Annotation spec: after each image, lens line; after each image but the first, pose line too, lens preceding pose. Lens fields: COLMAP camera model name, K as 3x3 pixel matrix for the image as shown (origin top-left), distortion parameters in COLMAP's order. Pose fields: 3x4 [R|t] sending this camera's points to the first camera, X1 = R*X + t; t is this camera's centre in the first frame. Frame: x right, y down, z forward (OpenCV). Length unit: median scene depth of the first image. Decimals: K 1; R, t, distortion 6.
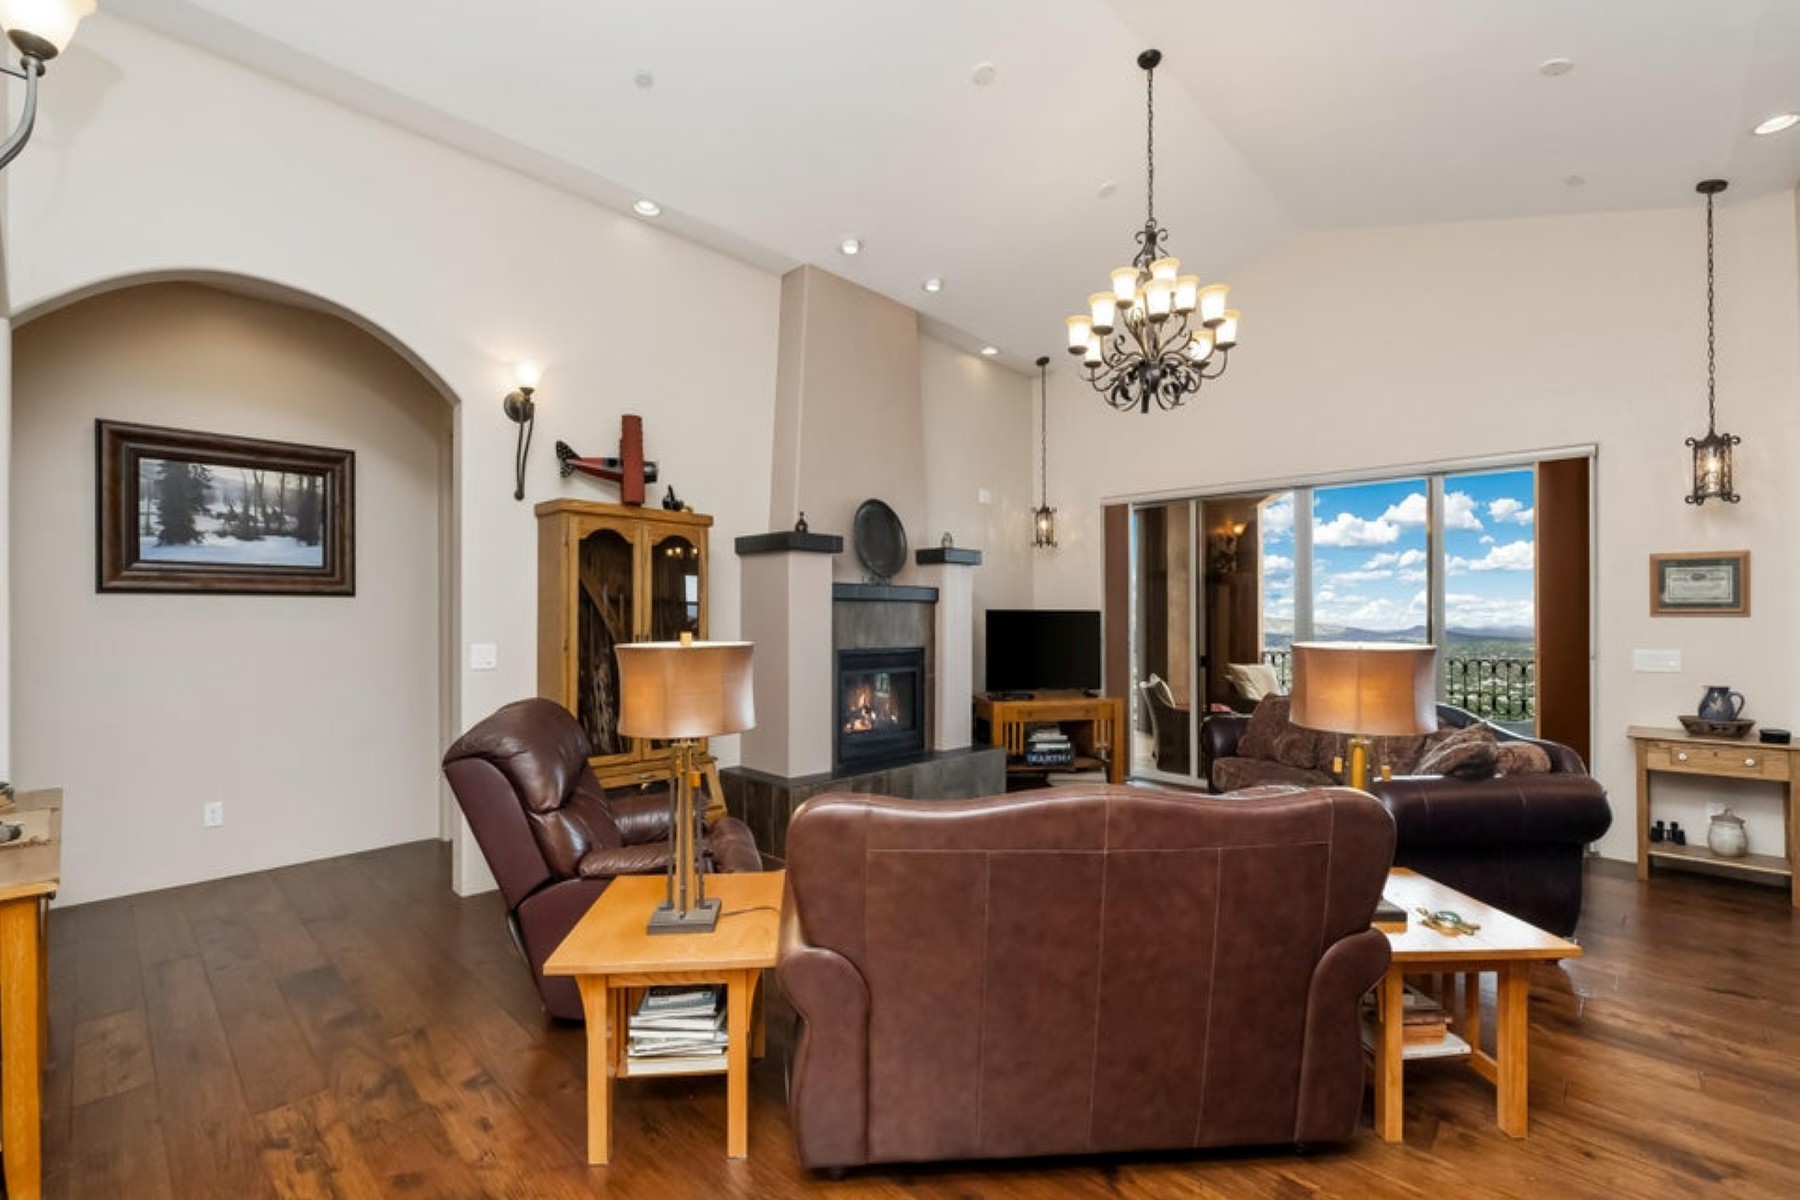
lens RADIAL K [[767.3, 0, 913.4], [0, 767.3, 613.3], [0, 0, 1]] dist [-0.001000, -0.000108]
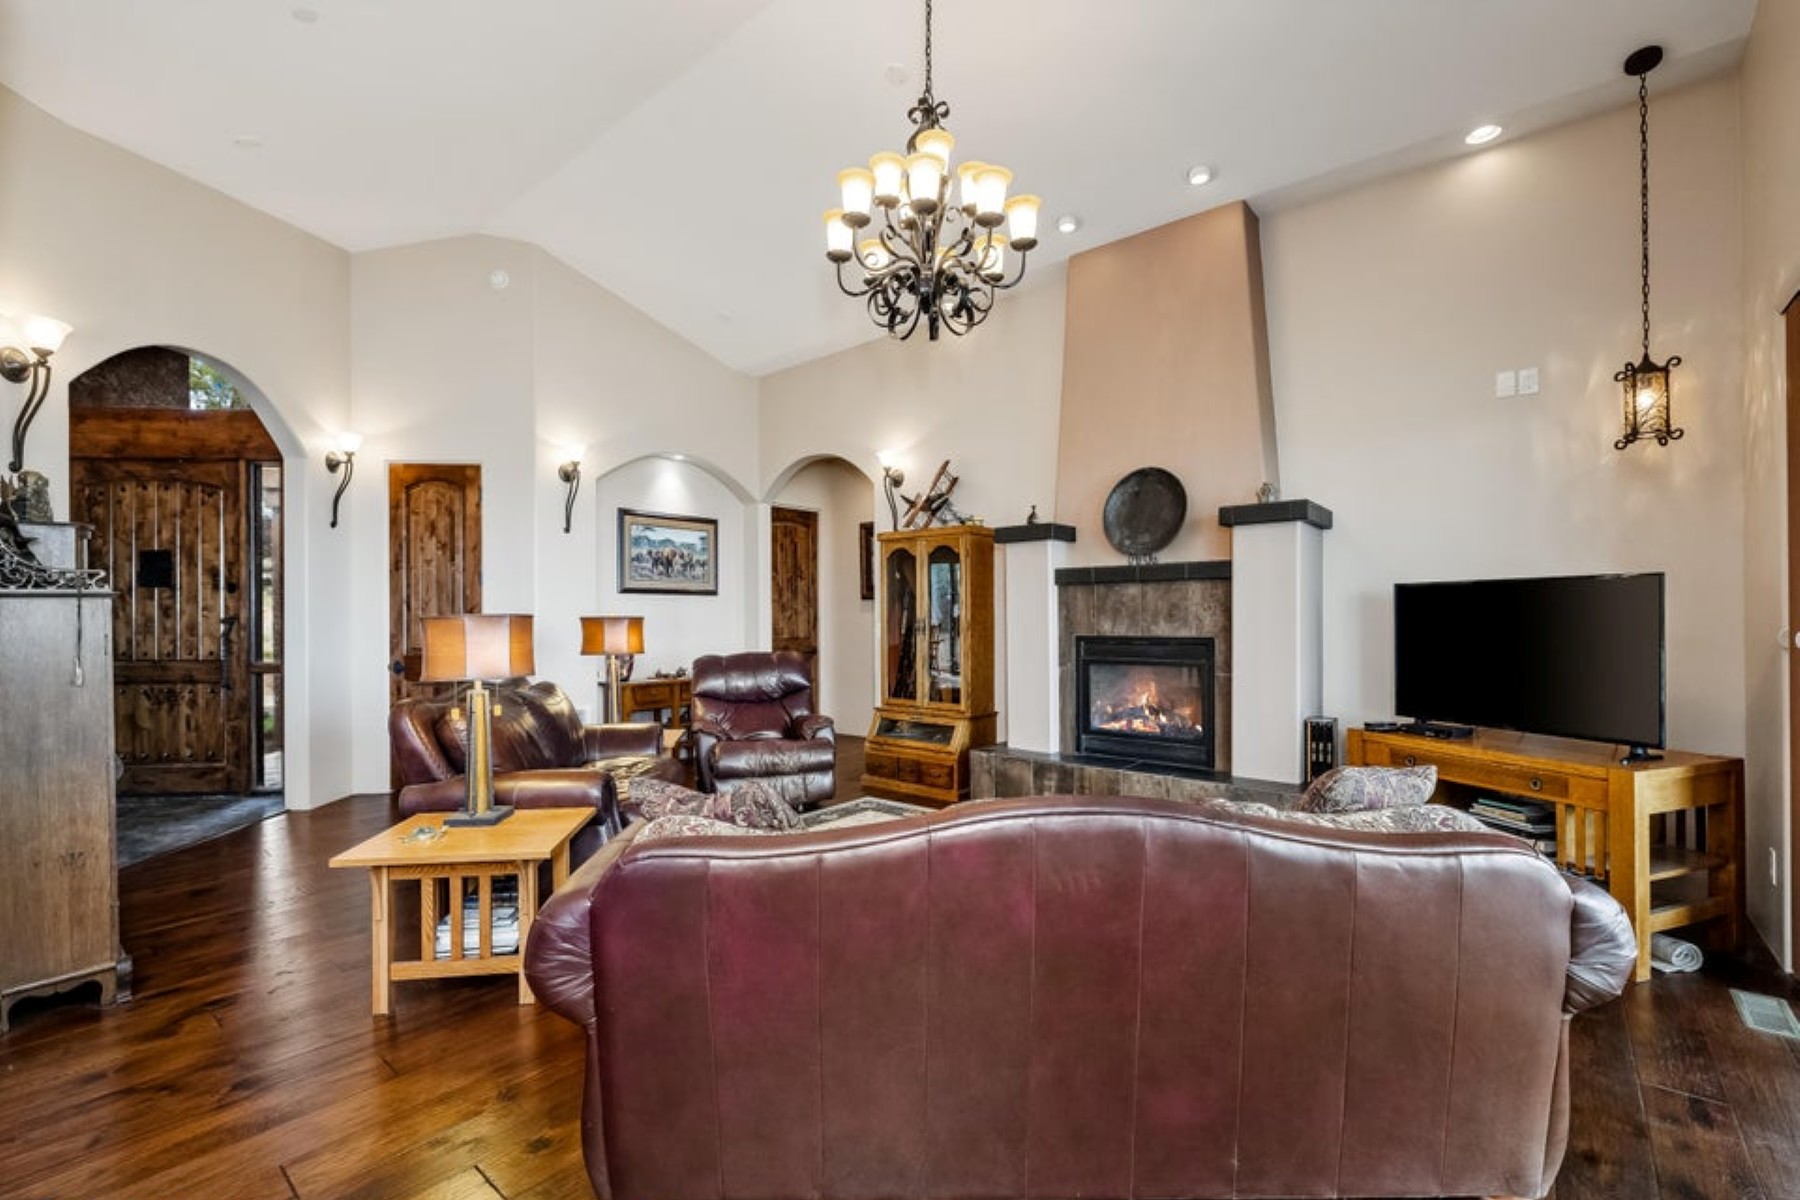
lens RADIAL K [[767.3, 0, 913.4], [0, 767.3, 613.3], [0, 0, 1]] dist [-0.001000, -0.000108]
pose [[0.090178, -0.010723, -0.995868, 0.785291], [0.006628, 0.999926, -0.010167, 0.024691], [0.995904, -0.005684, 0.090243, 0.667094]]
